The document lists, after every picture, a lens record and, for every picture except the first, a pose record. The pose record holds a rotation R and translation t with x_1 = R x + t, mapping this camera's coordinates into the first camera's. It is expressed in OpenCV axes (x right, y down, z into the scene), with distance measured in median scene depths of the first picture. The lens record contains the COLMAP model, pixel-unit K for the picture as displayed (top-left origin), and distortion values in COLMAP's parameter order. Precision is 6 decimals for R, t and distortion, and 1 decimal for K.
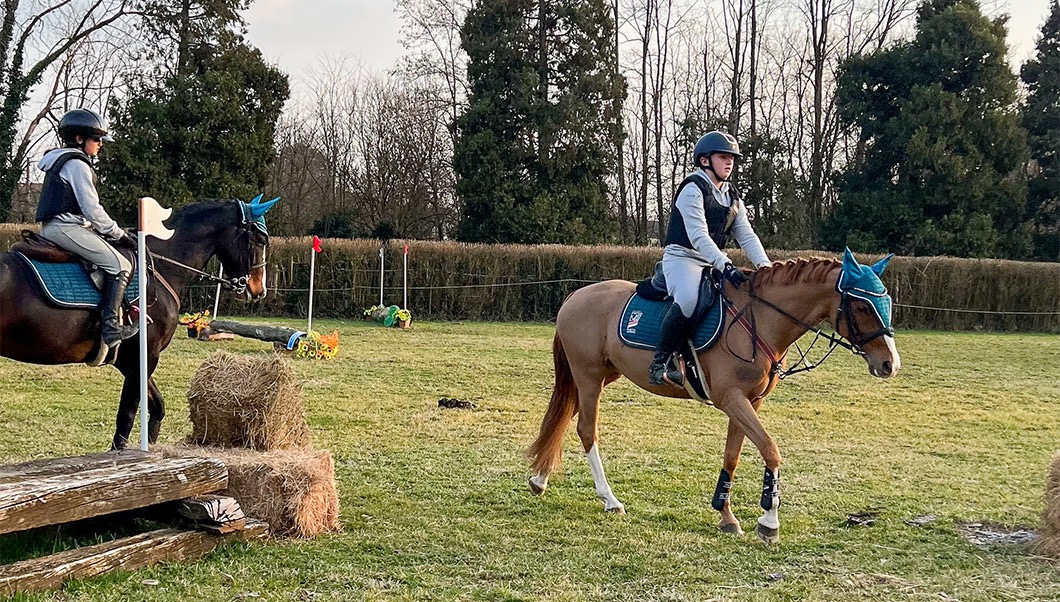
lens RADIAL K [[936.9, 0, 531.3], [0, 936.9, 301.9], [0, 0, 1]] dist [0.001480, 0.006030]
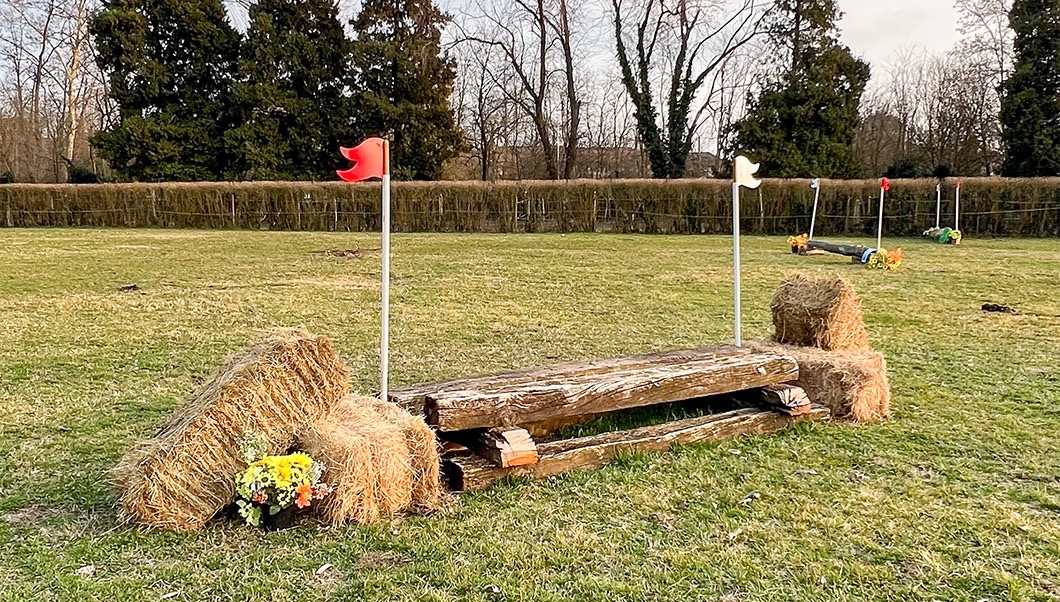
lens RADIAL K [[936.9, 0, 532.5], [0, 936.9, 306.7], [0, 0, 1]] dist [0.001480, 0.006030]
pose [[0.859248, 0.023243, -0.511030, 0.030167], [0.005397, 0.998500, 0.054490, 0.040442], [0.511530, -0.049578, 0.857834, -0.451097]]
